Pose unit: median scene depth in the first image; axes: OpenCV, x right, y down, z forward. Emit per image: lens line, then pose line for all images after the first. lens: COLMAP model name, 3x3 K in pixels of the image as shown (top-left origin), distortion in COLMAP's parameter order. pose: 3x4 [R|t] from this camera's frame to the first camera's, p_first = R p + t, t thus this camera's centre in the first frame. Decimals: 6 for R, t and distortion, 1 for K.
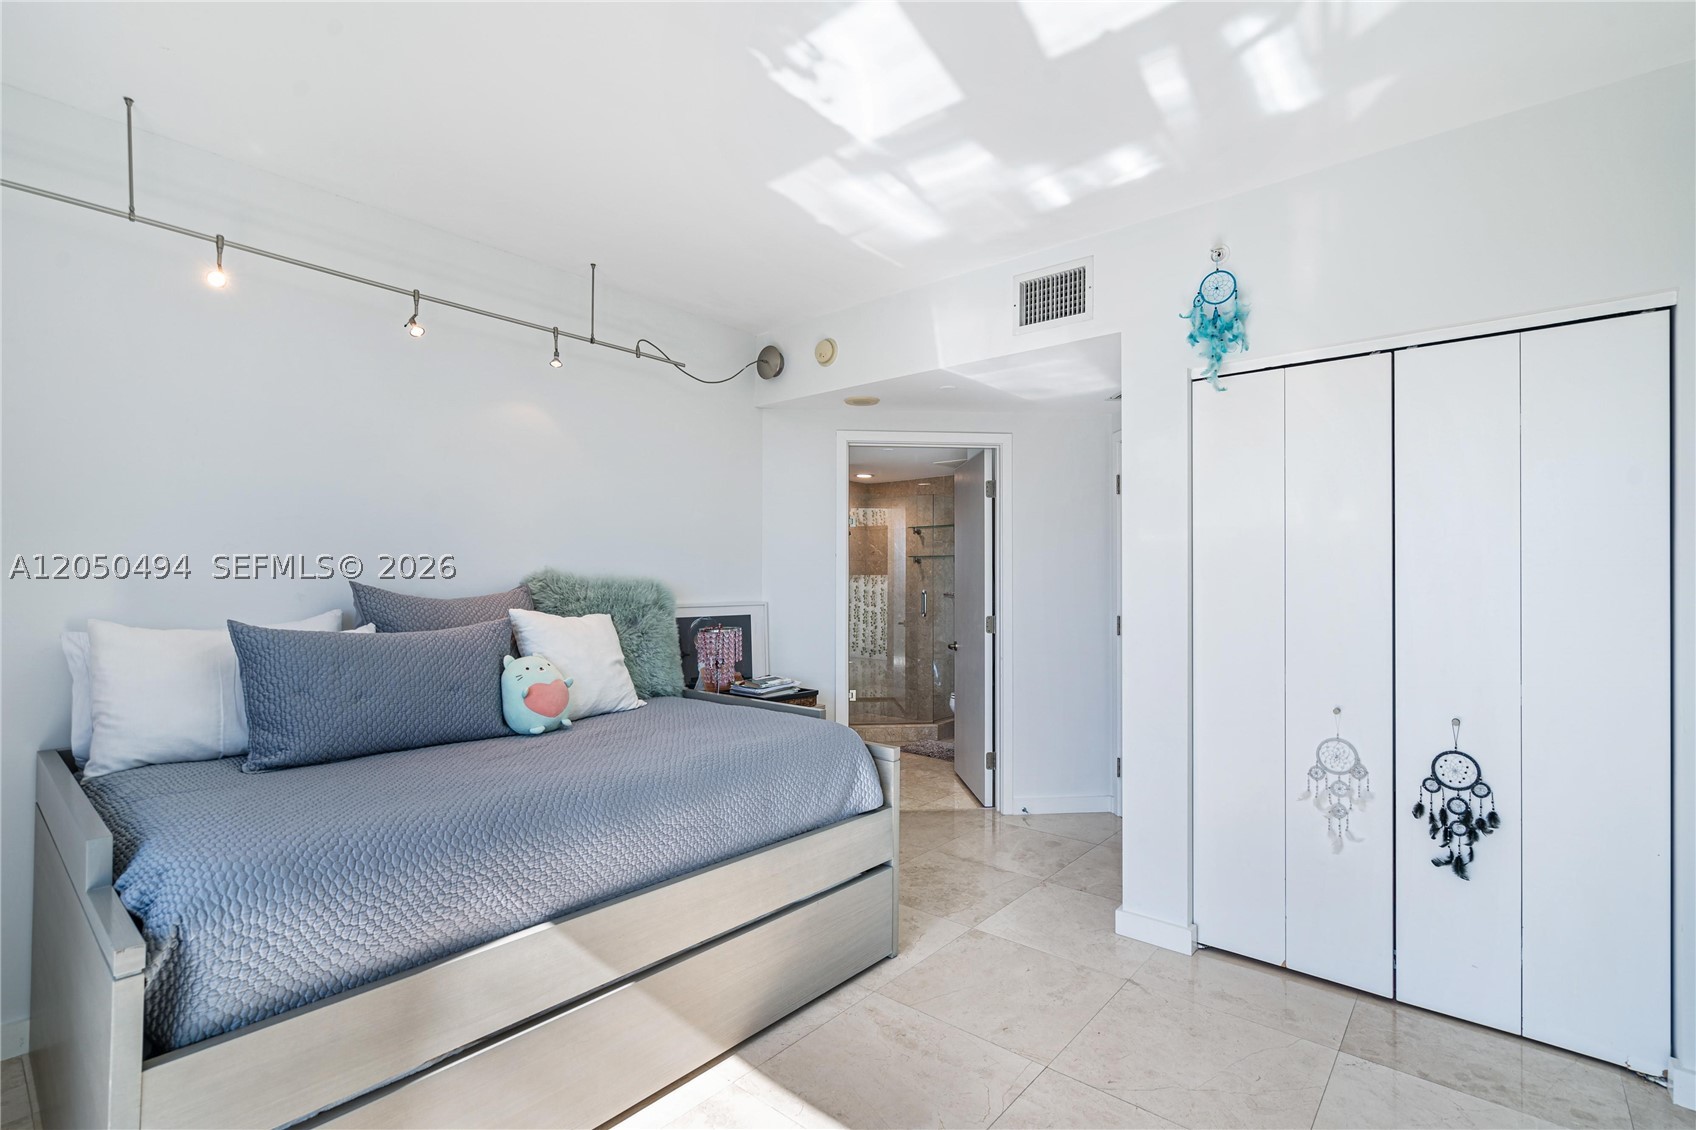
lens RADIAL K [[778.9, 0, 844.1], [0, 778.9, 576.6], [0, 0, 1]] dist [-0.000188, -0.000049]
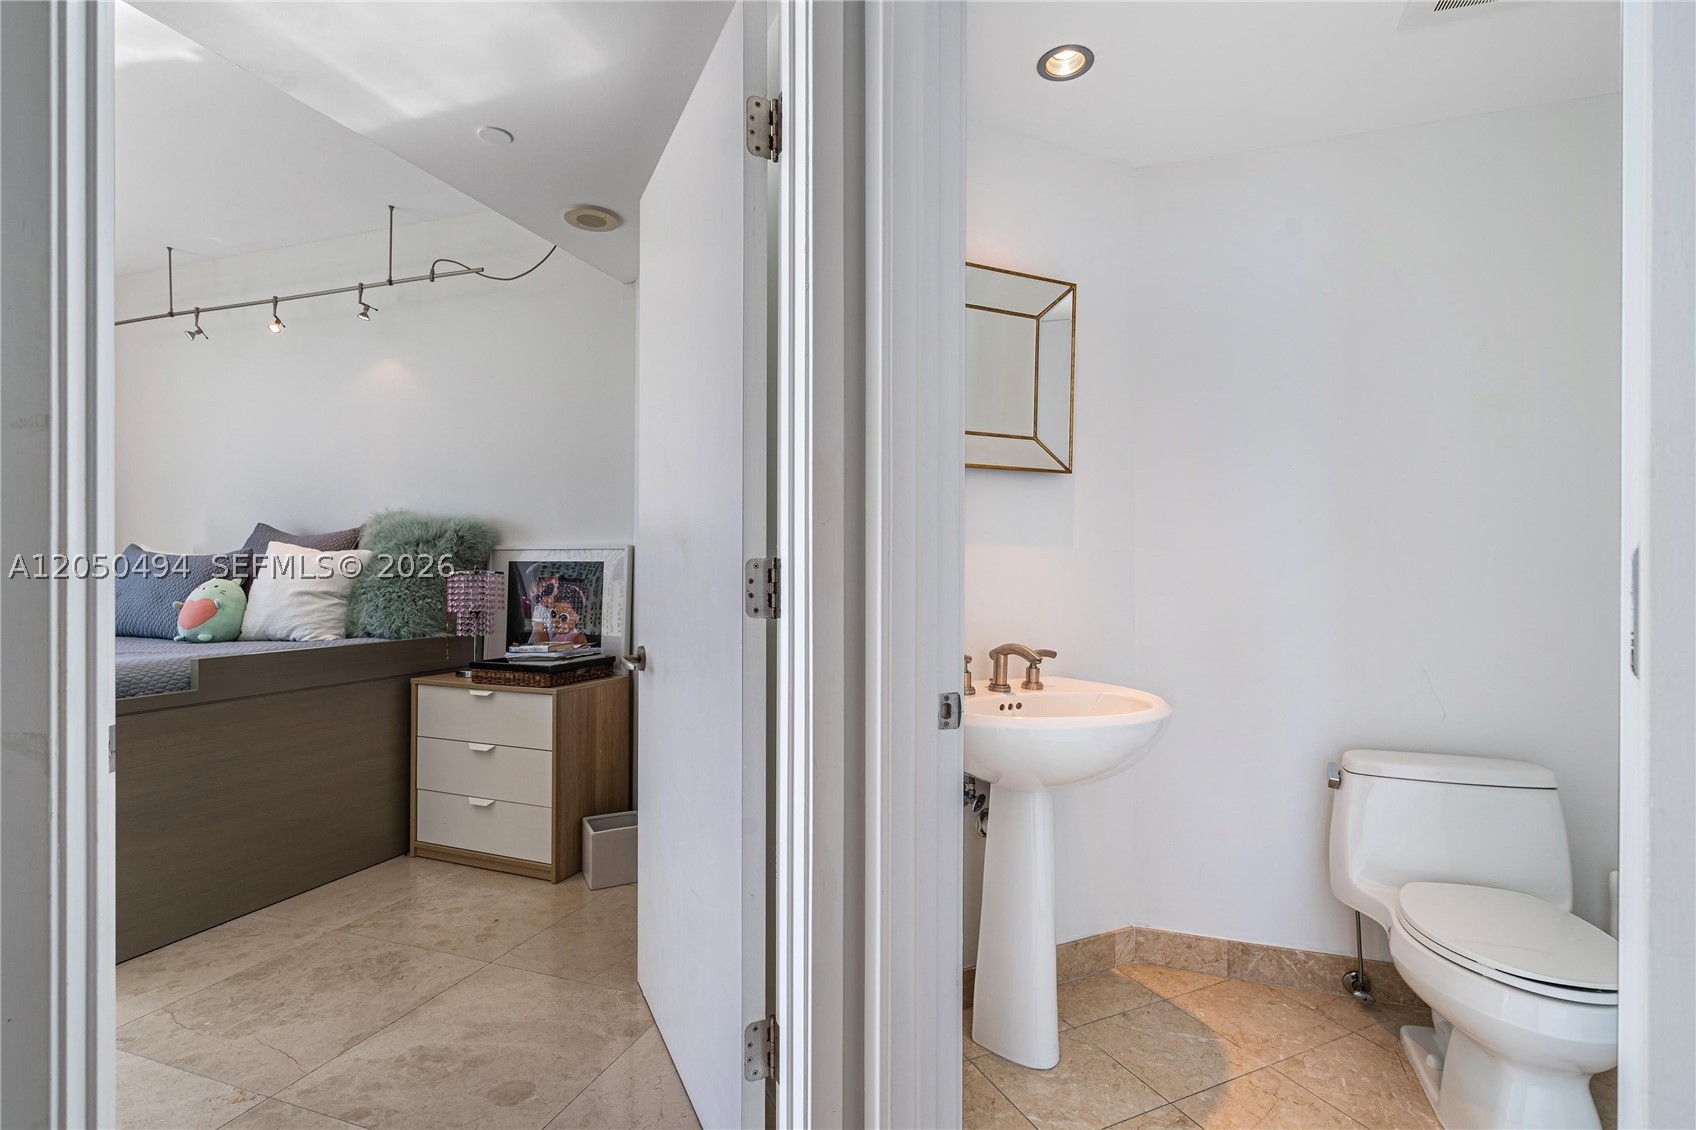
lens RADIAL K [[778.9, 0, 844.1], [0, 778.9, 576.6], [0, 0, 1]] dist [-0.000188, -0.000049]
pose [[0.359627, 0.006127, -0.933076, 0.759395], [-0.003919, 0.999980, 0.005056, 0.066928], [0.933088, 0.001838, 0.359644, 1.071268]]
